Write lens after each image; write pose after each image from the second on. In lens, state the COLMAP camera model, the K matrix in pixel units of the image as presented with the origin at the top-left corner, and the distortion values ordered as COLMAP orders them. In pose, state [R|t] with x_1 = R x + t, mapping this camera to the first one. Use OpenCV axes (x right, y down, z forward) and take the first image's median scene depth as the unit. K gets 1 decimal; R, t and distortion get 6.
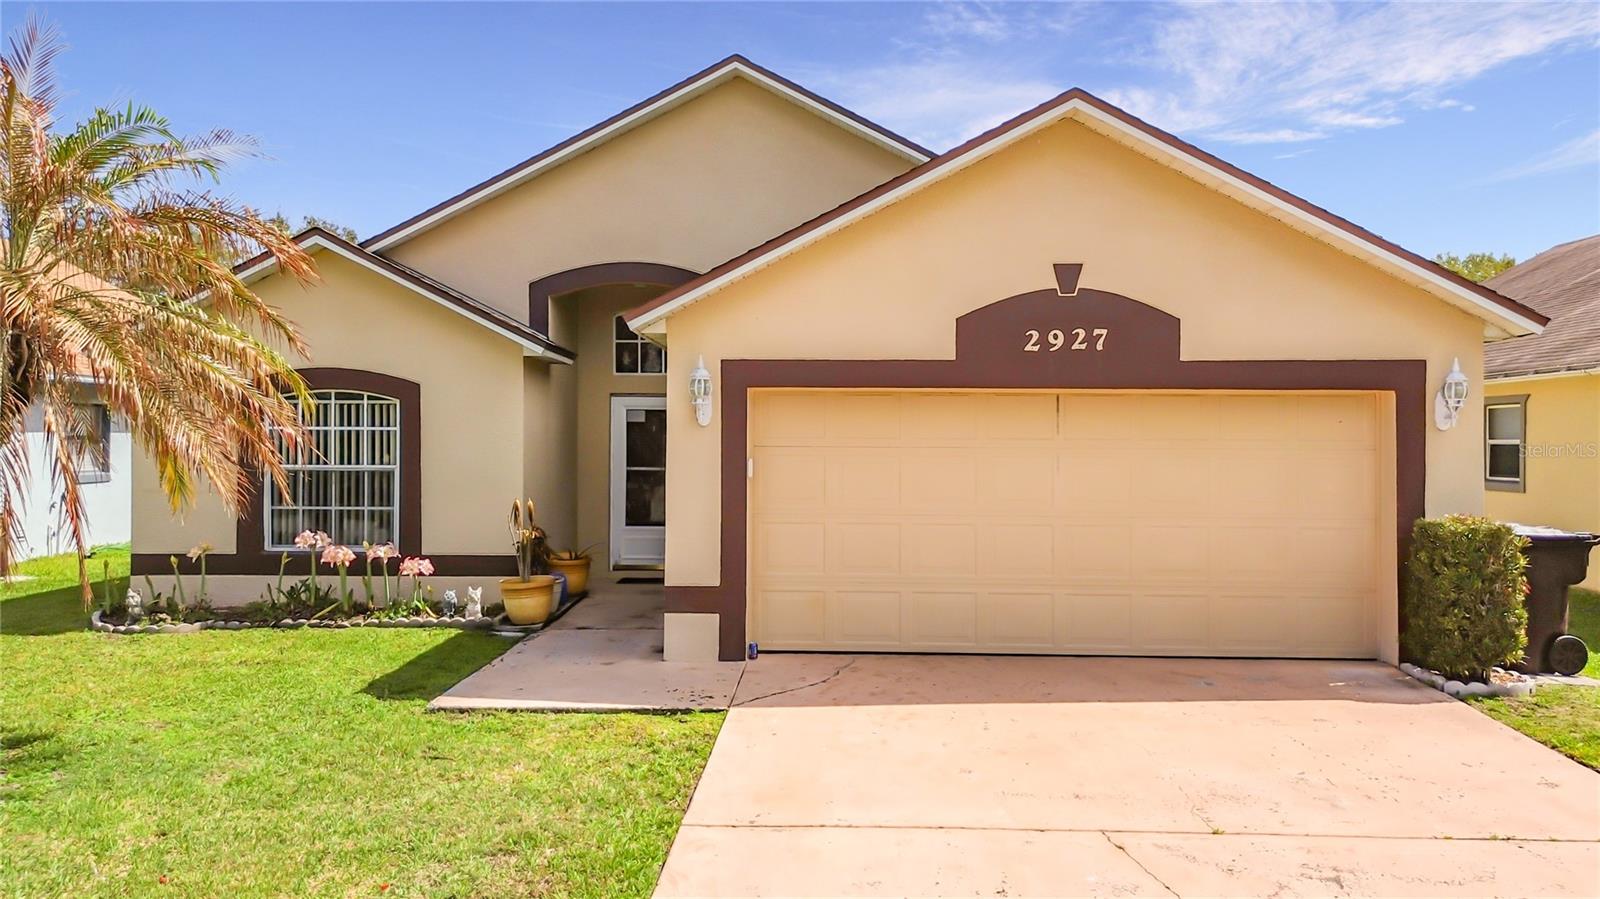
lens RADIAL K [[1168.9, 0, 797.5], [0, 1168.9, 513.4], [0, 0, 1]] dist [0.039856, -0.001257]
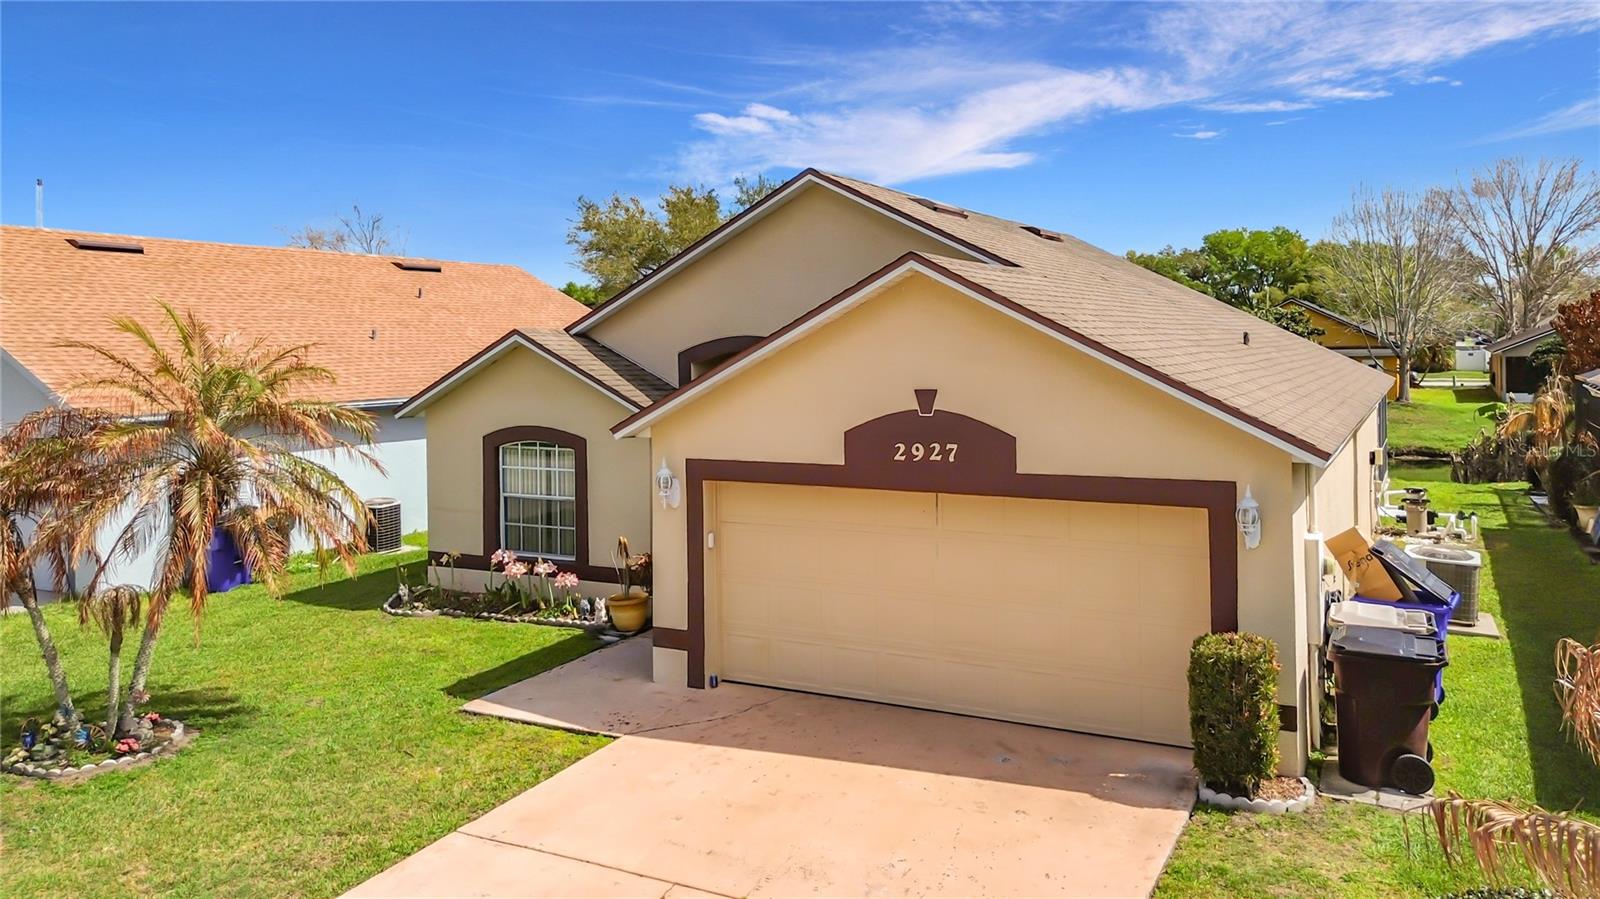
lens RADIAL K [[1179.4, 0, 806.7], [0, 1179.4, 422.9], [0, 0, 1]] dist [0.038387, -0.003236]
pose [[0.898641, 0.012053, -0.438519, 0.646556], [-0.006700, 0.999883, 0.013752, -0.193355], [0.438633, -0.009420, 0.898617, -0.132673]]
